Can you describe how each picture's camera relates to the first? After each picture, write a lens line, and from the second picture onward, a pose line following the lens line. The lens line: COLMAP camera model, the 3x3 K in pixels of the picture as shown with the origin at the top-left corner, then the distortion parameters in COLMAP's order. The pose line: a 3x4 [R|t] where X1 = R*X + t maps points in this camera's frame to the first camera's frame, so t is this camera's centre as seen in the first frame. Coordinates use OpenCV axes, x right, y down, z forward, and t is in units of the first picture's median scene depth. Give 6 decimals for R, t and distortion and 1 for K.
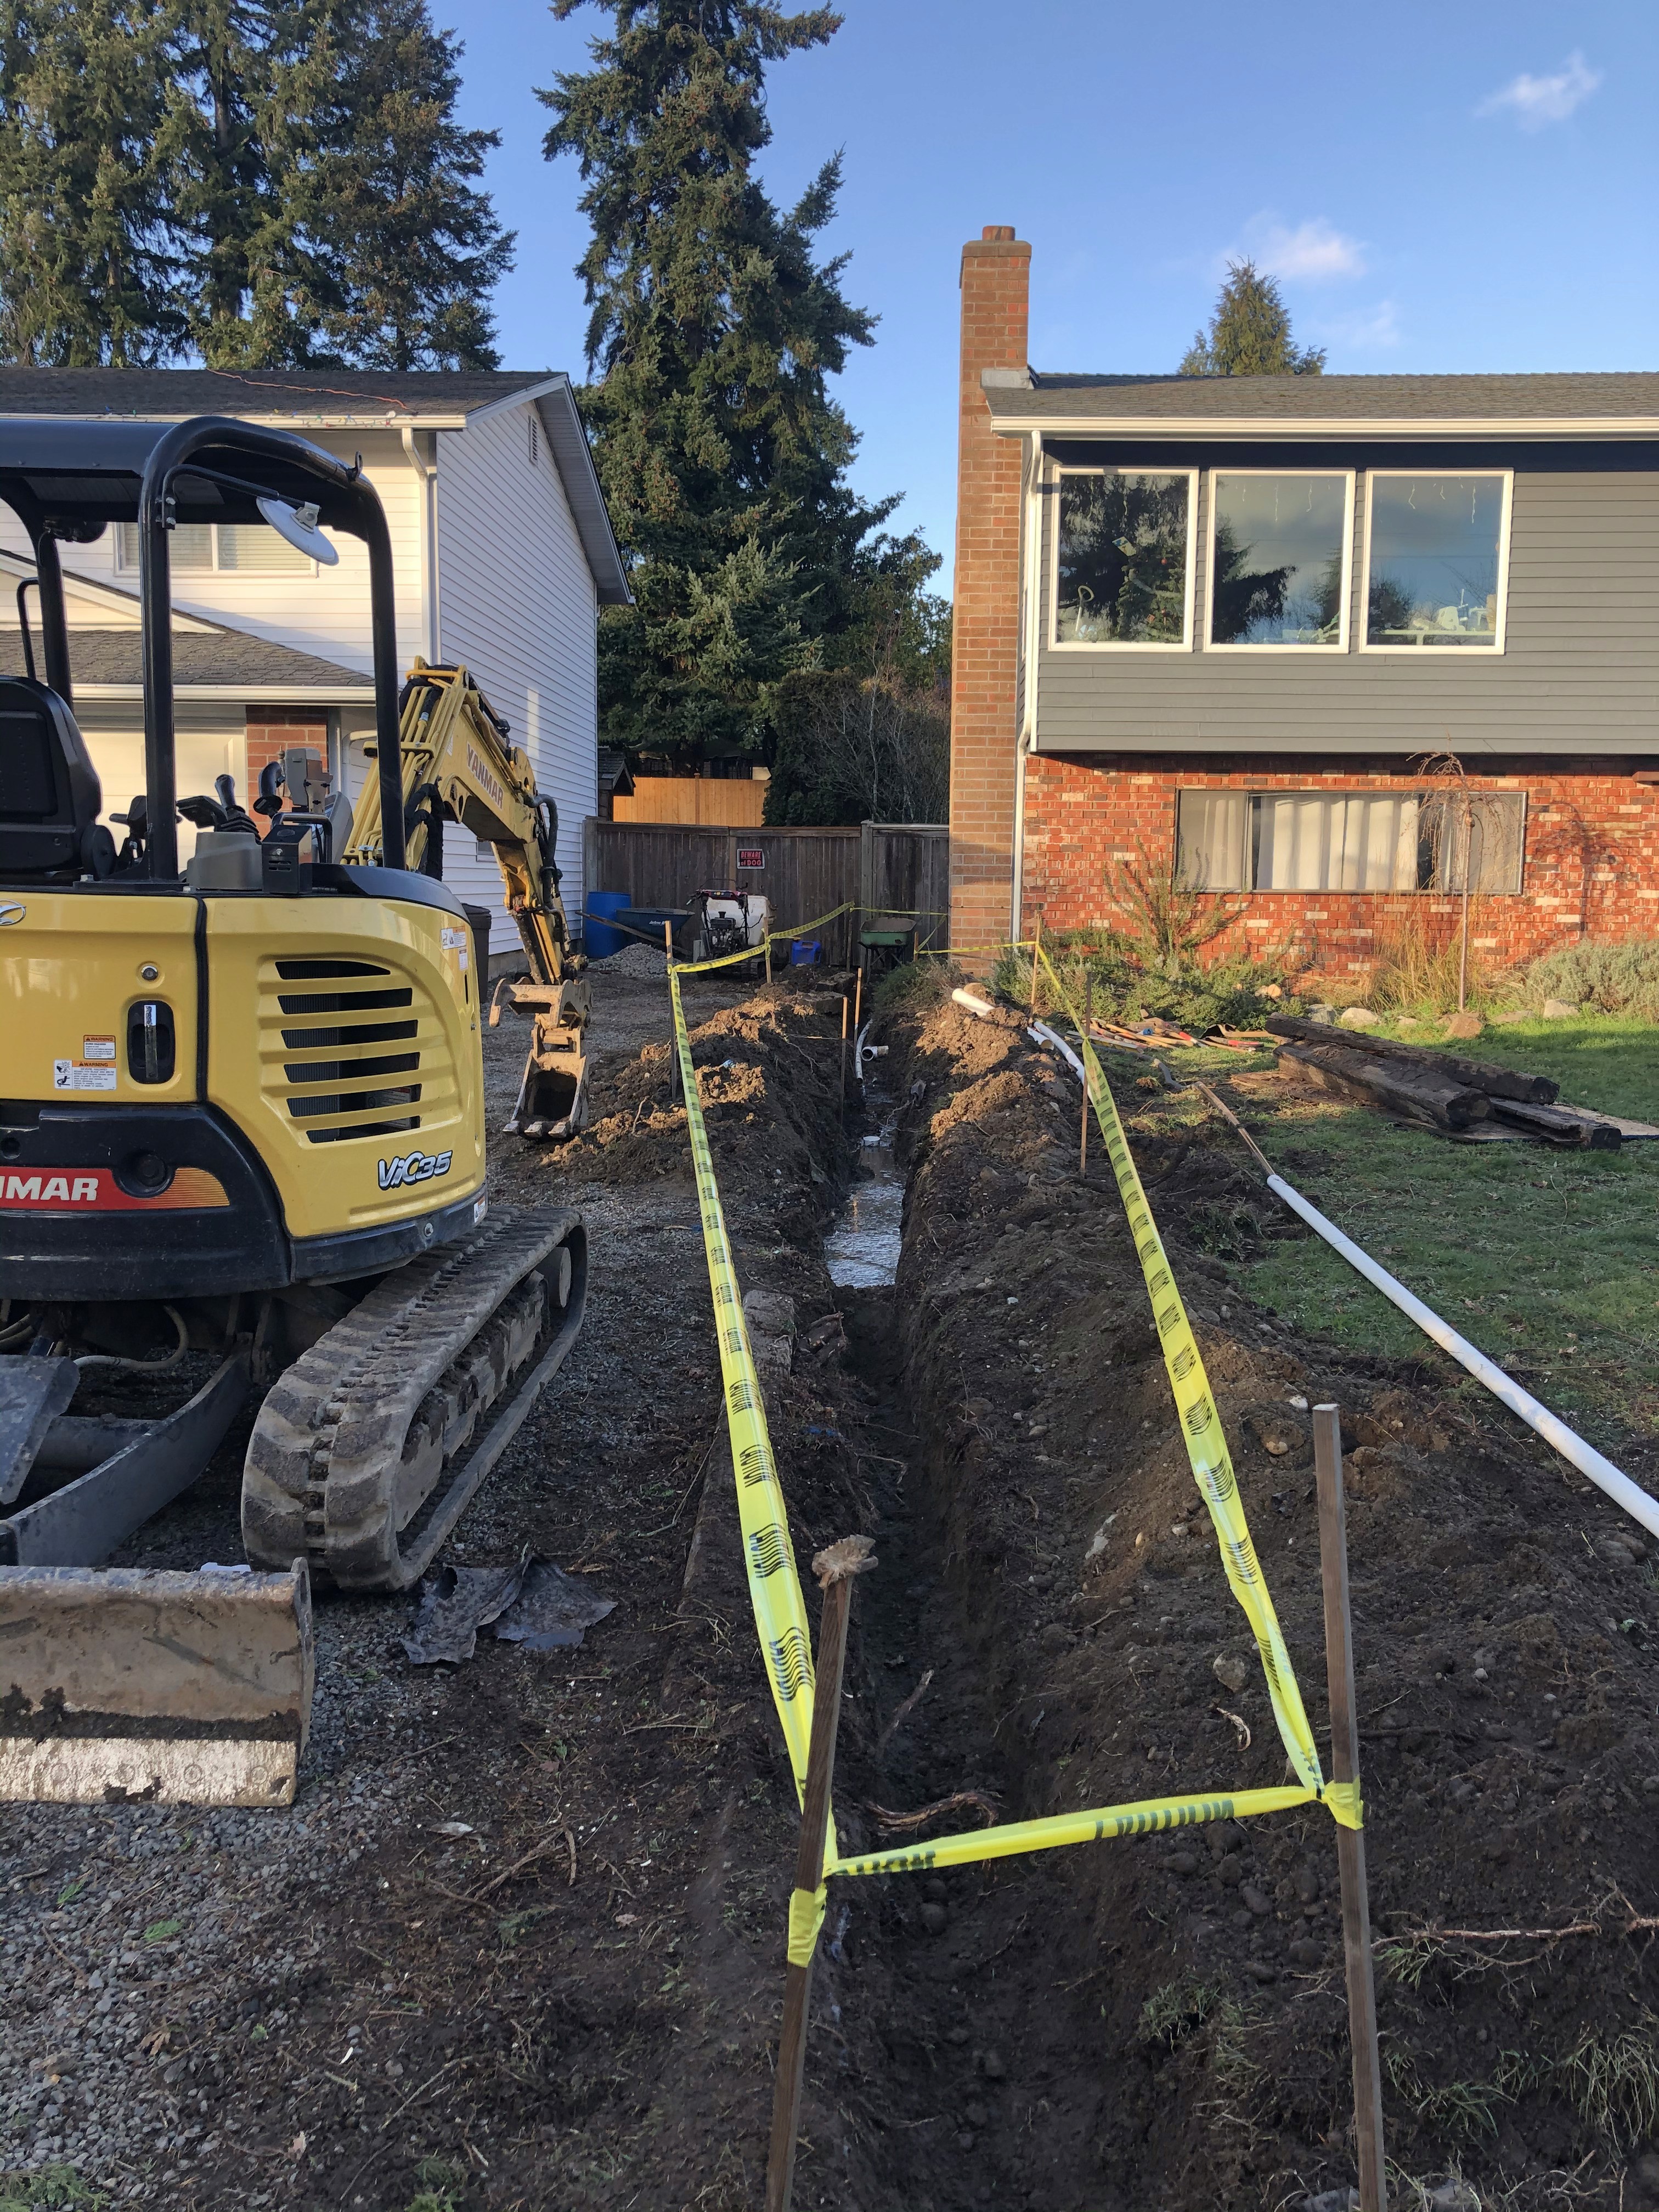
lens RADIAL K [[1814.3, 0, 820.4], [0, 1814.3, 1091.9], [0, 0, 1]] dist [0.026045, -0.007335]
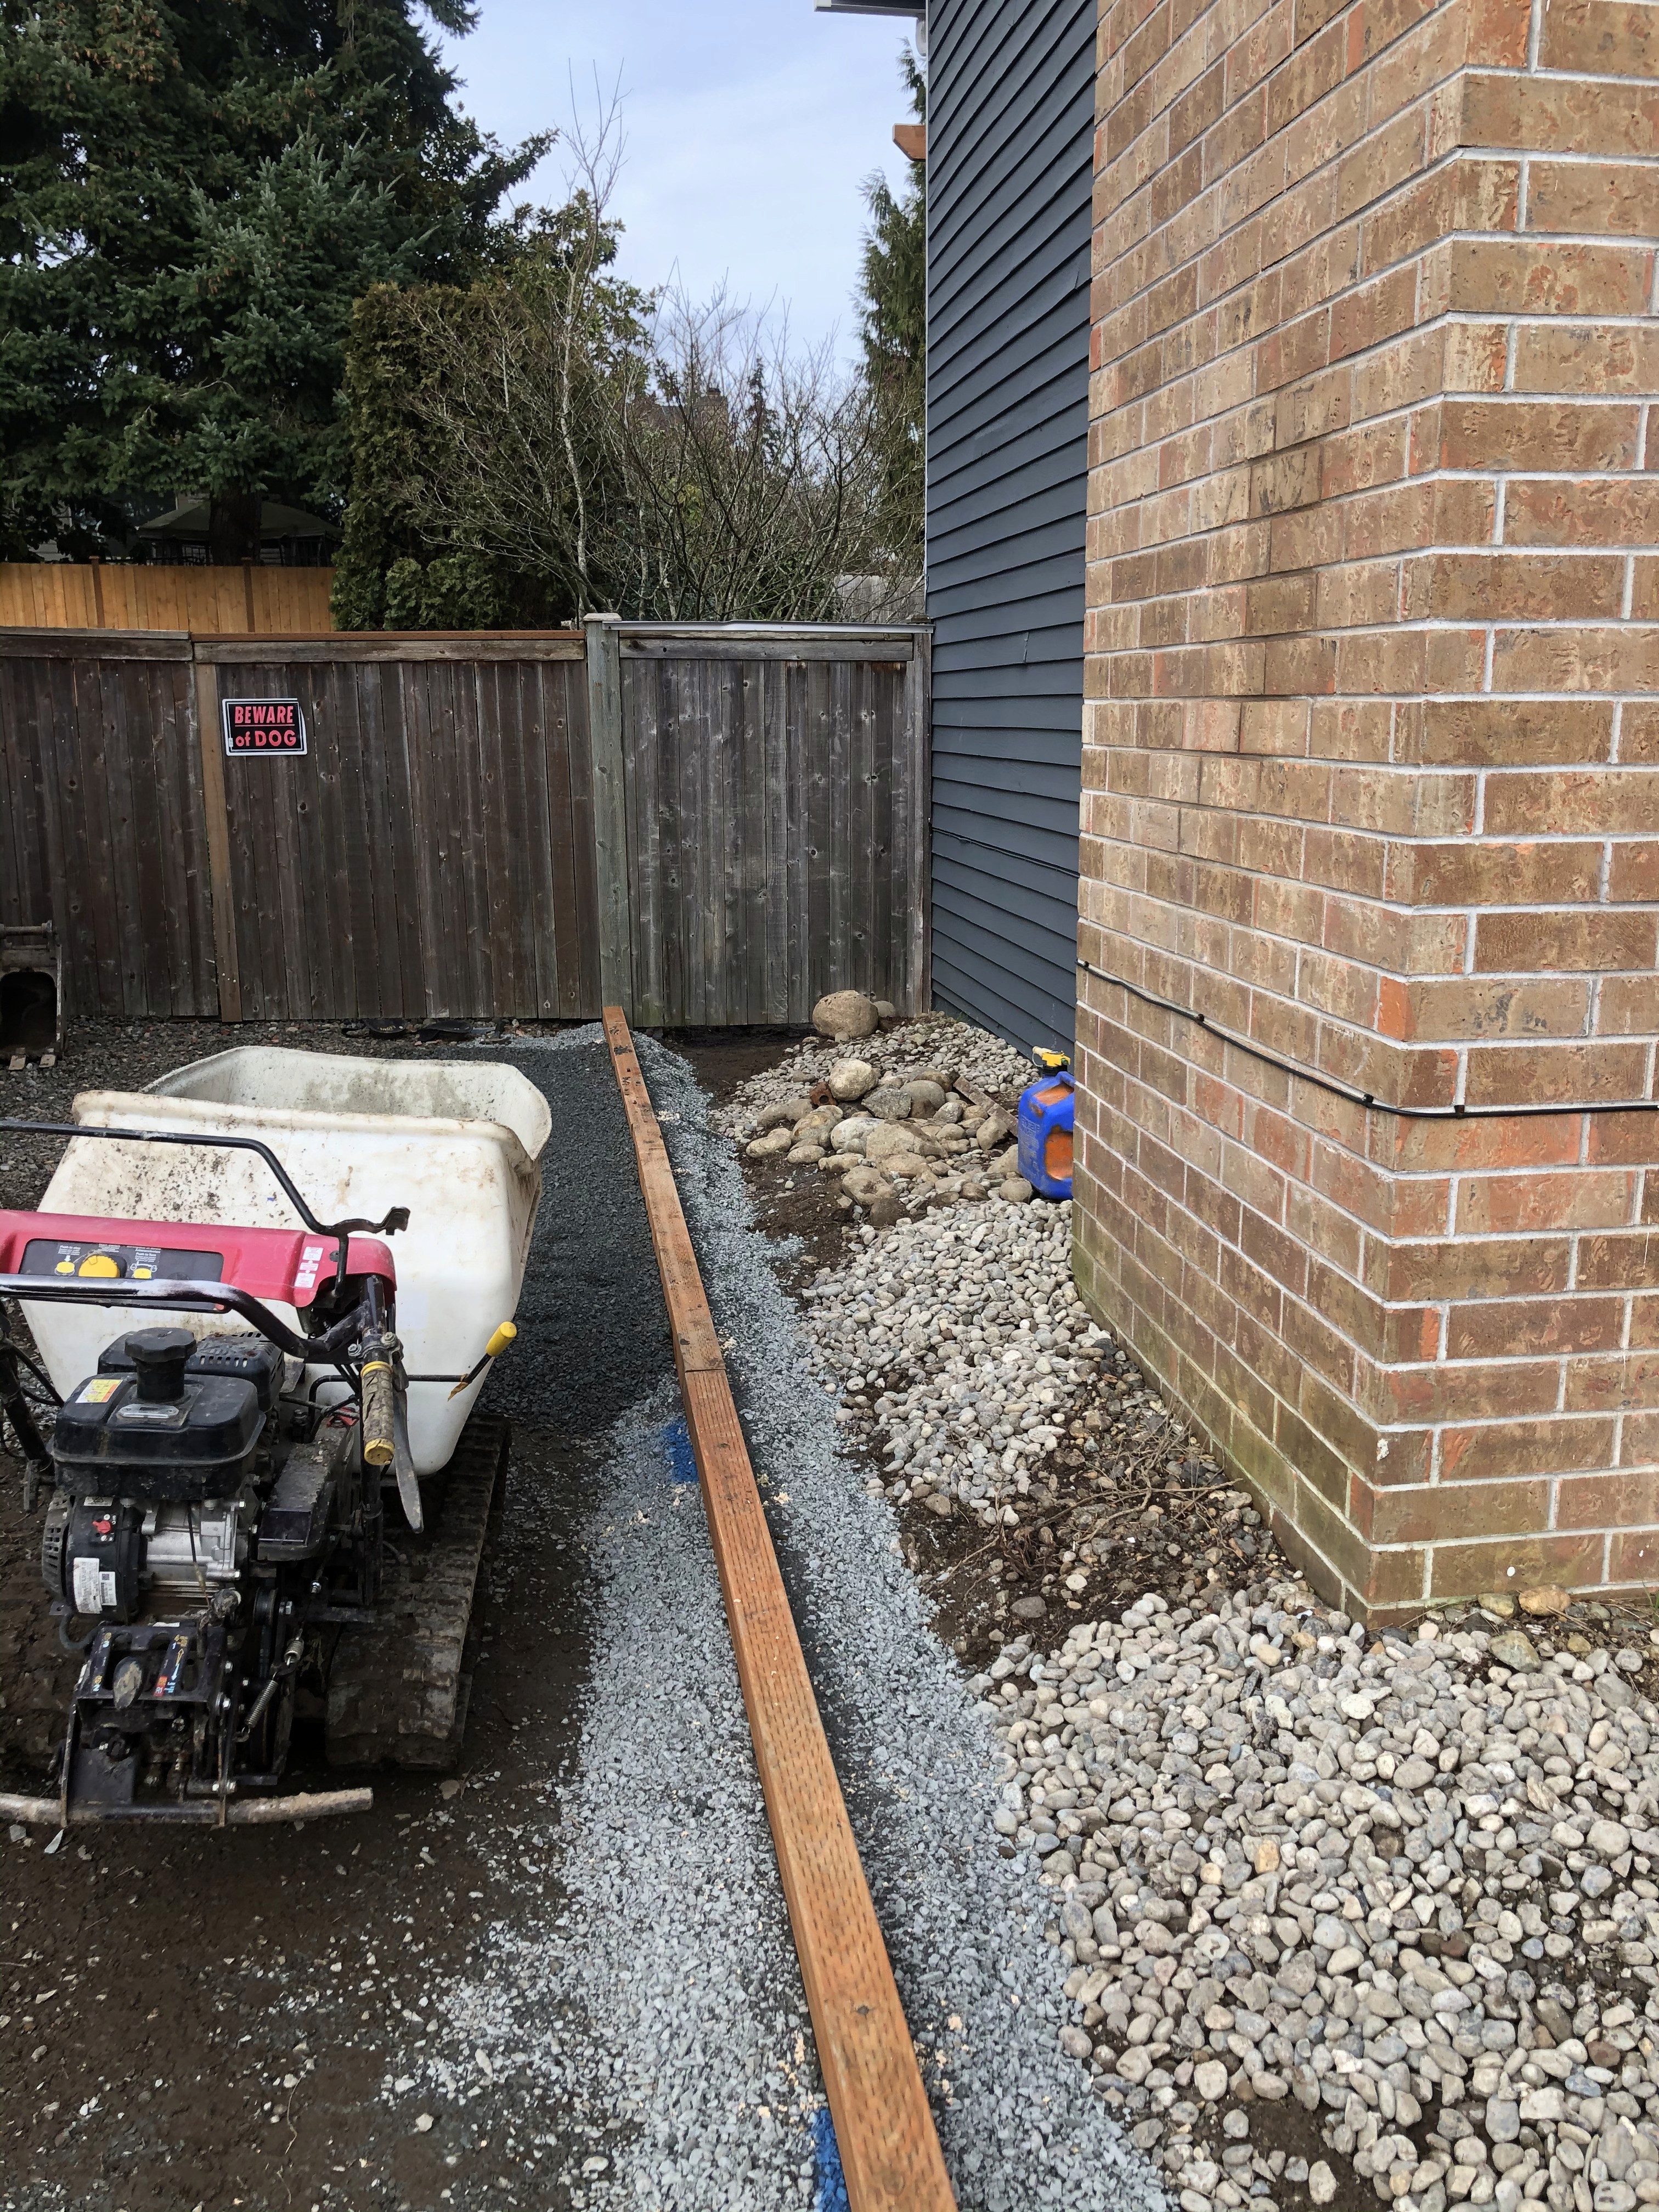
lens RADIAL K [[1814.3, 0, 848.6], [0, 1814.3, 1091.5], [0, 0, 1]] dist [0.026045, -0.007335]
pose [[0.978506, -0.057001, 0.198184, -0.001511], [0.038570, 0.994667, 0.095650, -0.054228], [-0.202579, -0.085951, 0.975487, 0.384410]]
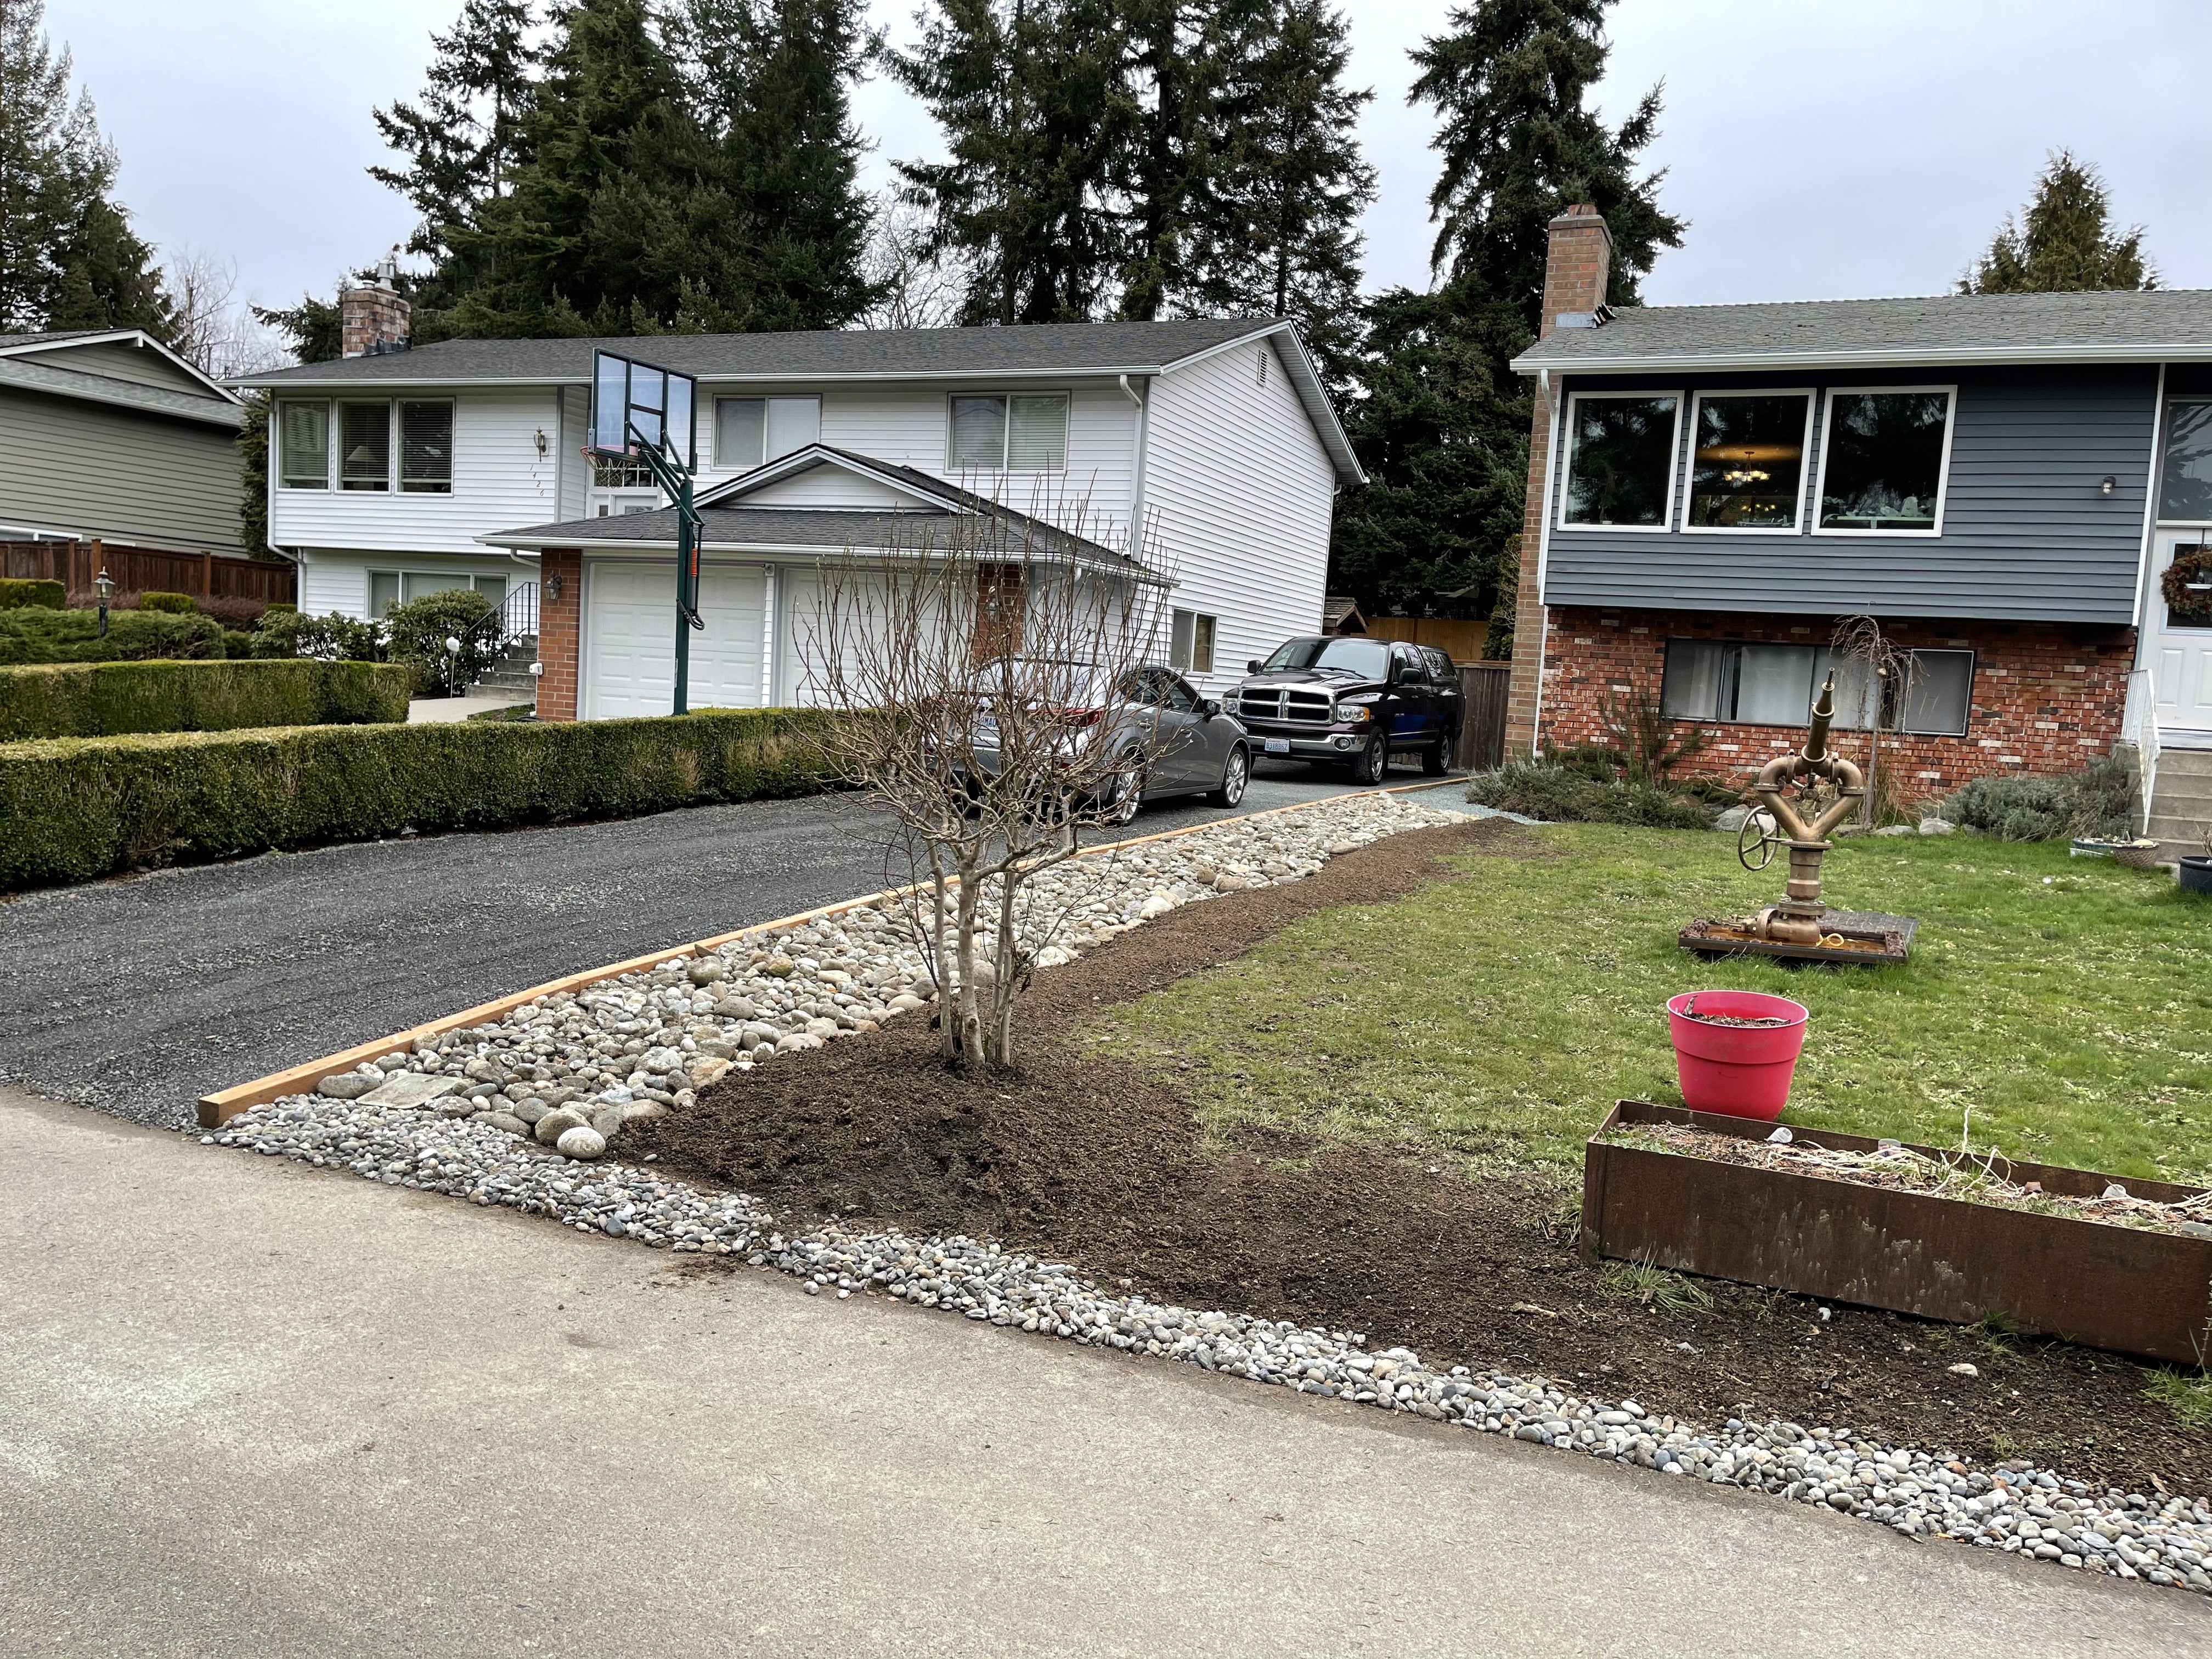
lens RADIAL K [[1666.2, 0, 1089.8], [0, 1666.2, 831.3], [0, 0, 1]] dist [0.071796, -0.093748]
pose [[0.927483, 0.078515, -0.365528, 0.106790], [-0.094642, 0.995162, -0.026382, 0.014821], [0.361688, 0.059063, 0.930426, -0.092307]]
